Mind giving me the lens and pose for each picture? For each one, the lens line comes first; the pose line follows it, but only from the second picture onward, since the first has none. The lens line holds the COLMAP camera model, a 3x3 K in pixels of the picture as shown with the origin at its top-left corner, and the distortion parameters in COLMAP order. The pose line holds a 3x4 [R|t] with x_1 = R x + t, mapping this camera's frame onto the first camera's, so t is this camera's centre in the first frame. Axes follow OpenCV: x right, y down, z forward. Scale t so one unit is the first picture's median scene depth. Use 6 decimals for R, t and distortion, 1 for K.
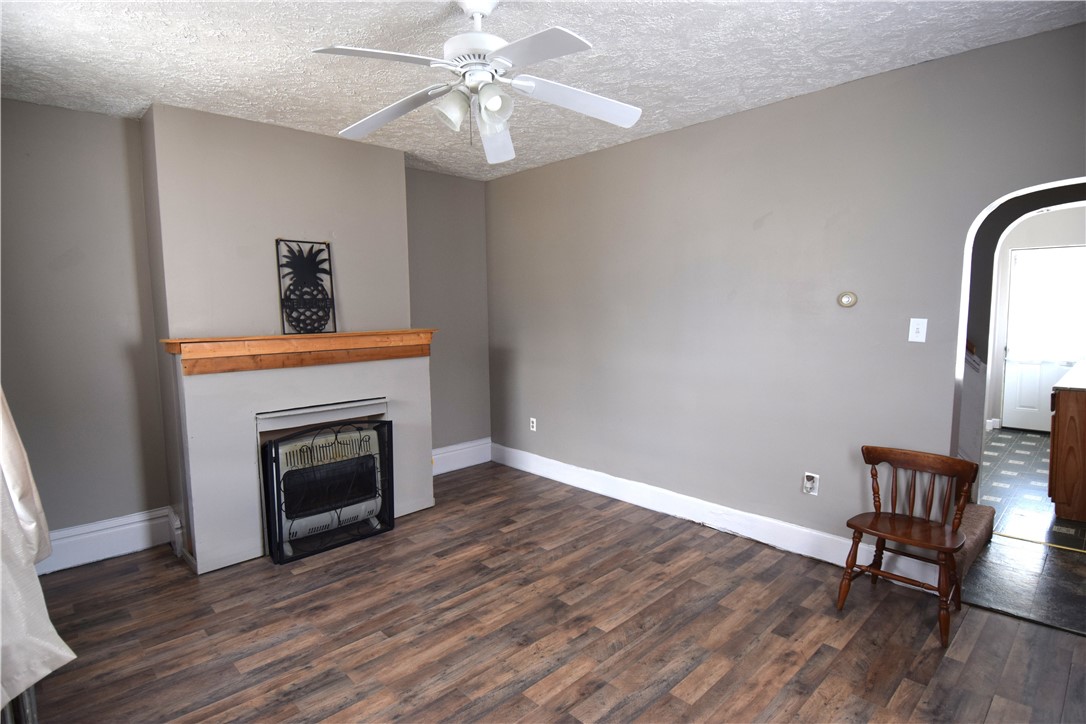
lens RADIAL K [[569.1, 0, 543.1], [0, 569.1, 361.5], [0, 0, 1]] dist [-0.003065, -0.008562]
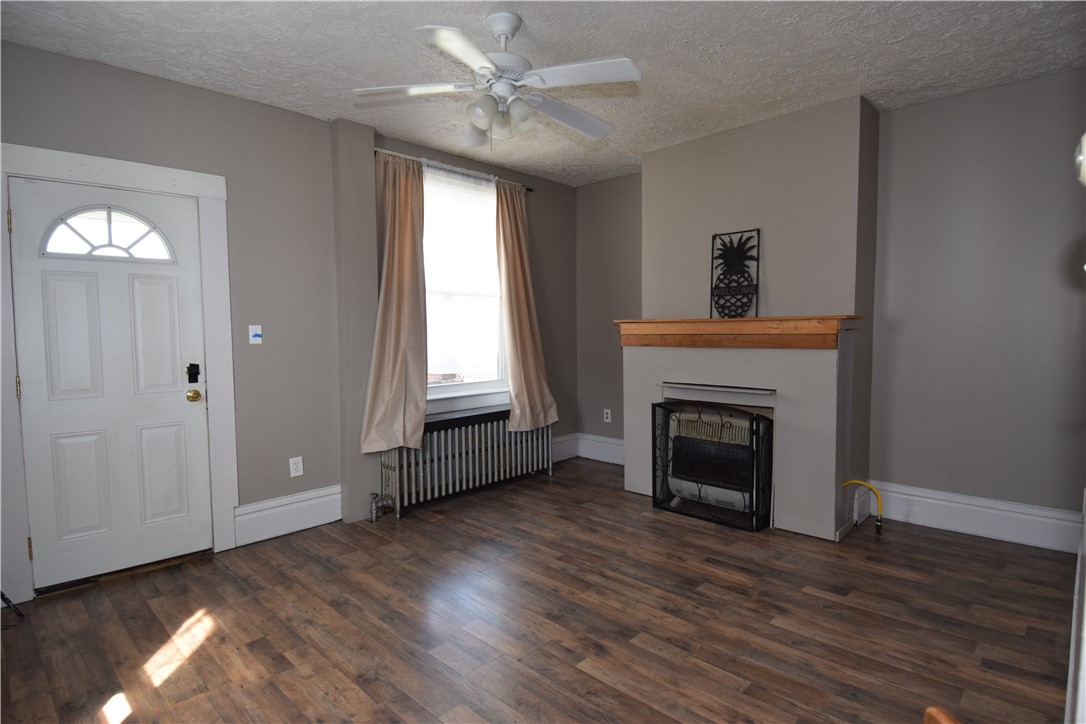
lens RADIAL K [[569.1, 0, 542.2], [0, 569.1, 360.9], [0, 0, 1]] dist [-0.003065, -0.008562]
pose [[0.013866, 0.073106, -0.997228, 0.666554], [-0.084229, 0.993864, 0.071689, -0.019021], [0.996350, 0.083002, 0.019939, 0.655717]]
